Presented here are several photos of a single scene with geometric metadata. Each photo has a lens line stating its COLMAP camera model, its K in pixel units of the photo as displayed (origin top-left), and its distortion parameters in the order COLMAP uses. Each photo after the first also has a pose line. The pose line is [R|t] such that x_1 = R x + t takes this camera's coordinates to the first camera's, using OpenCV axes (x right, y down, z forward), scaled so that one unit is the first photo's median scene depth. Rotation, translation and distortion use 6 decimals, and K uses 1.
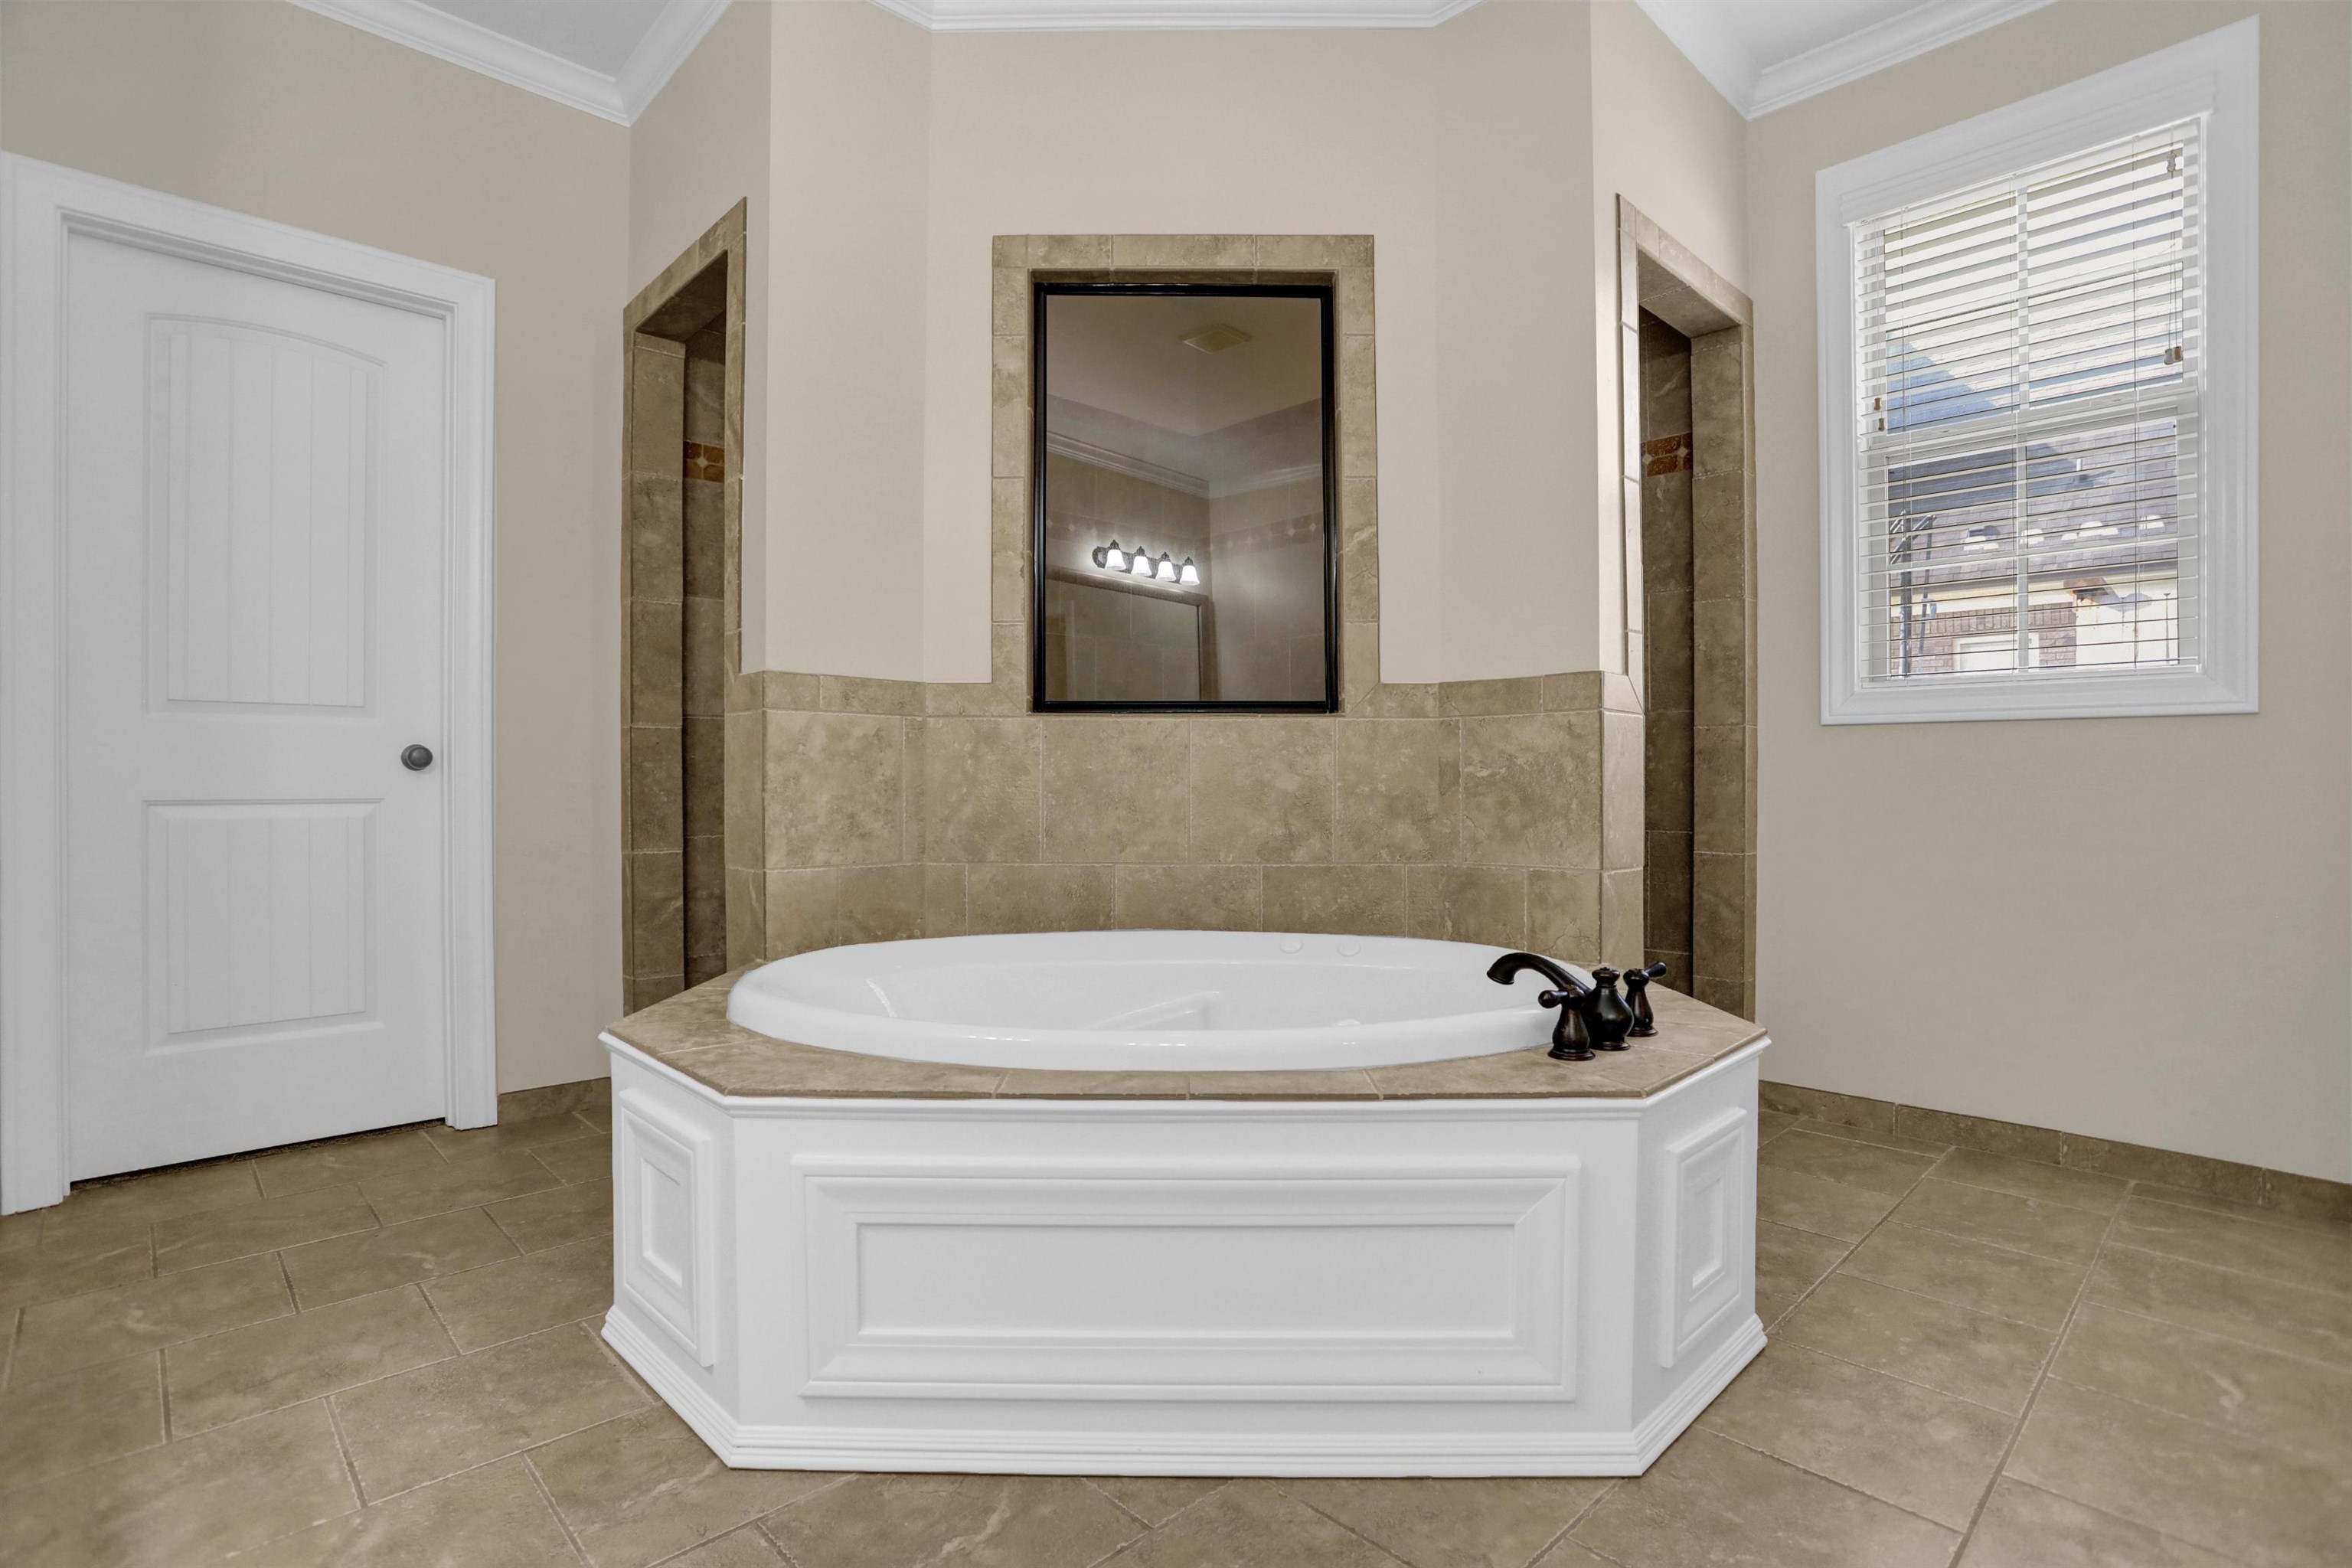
lens RADIAL K [[1125.3, 0, 1176.0], [0, 1125.3, 784.0], [0, 0, 1]] dist [-0.059593, 0.019254]
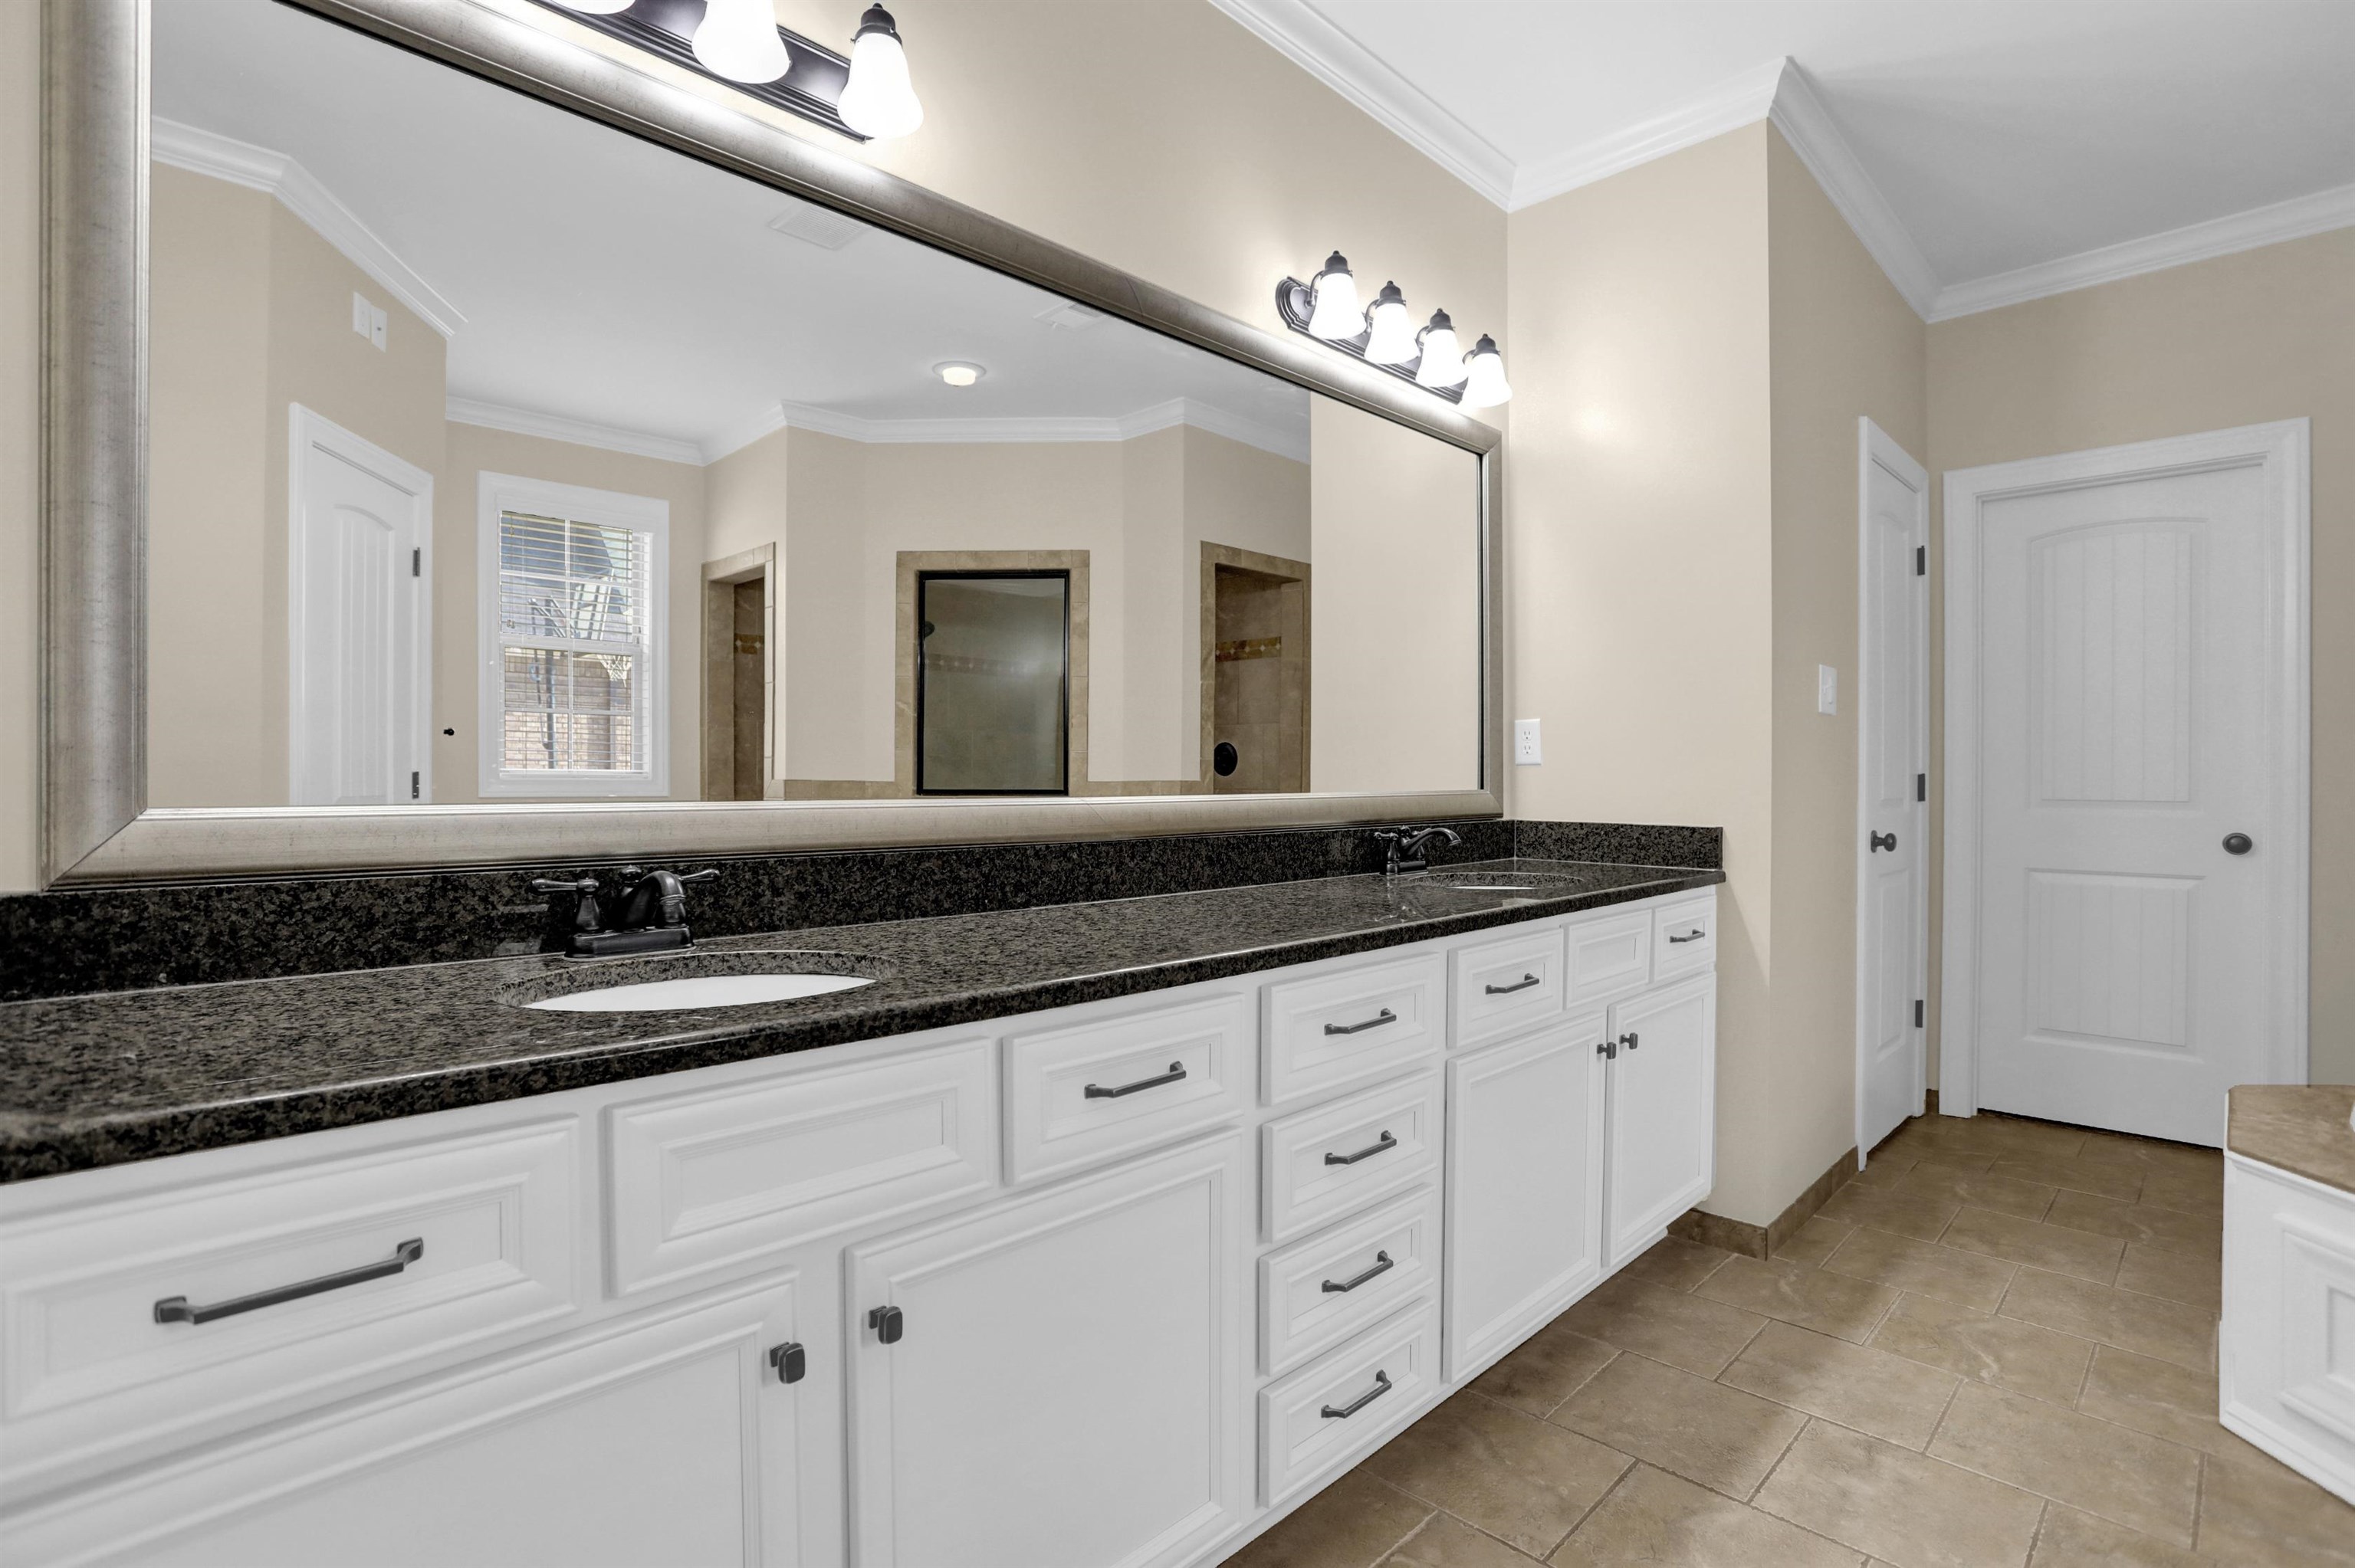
lens RADIAL K [[1126.5, 0, 1177.5], [0, 1126.5, 784.0], [0, 0, 1]] dist [-0.059593, 0.019254]
pose [[0.012712, 0.004372, -0.999910, 0.696089], [-0.009092, 0.999950, 0.004257, -0.125134], [0.999878, 0.009037, 0.012751, -0.242706]]
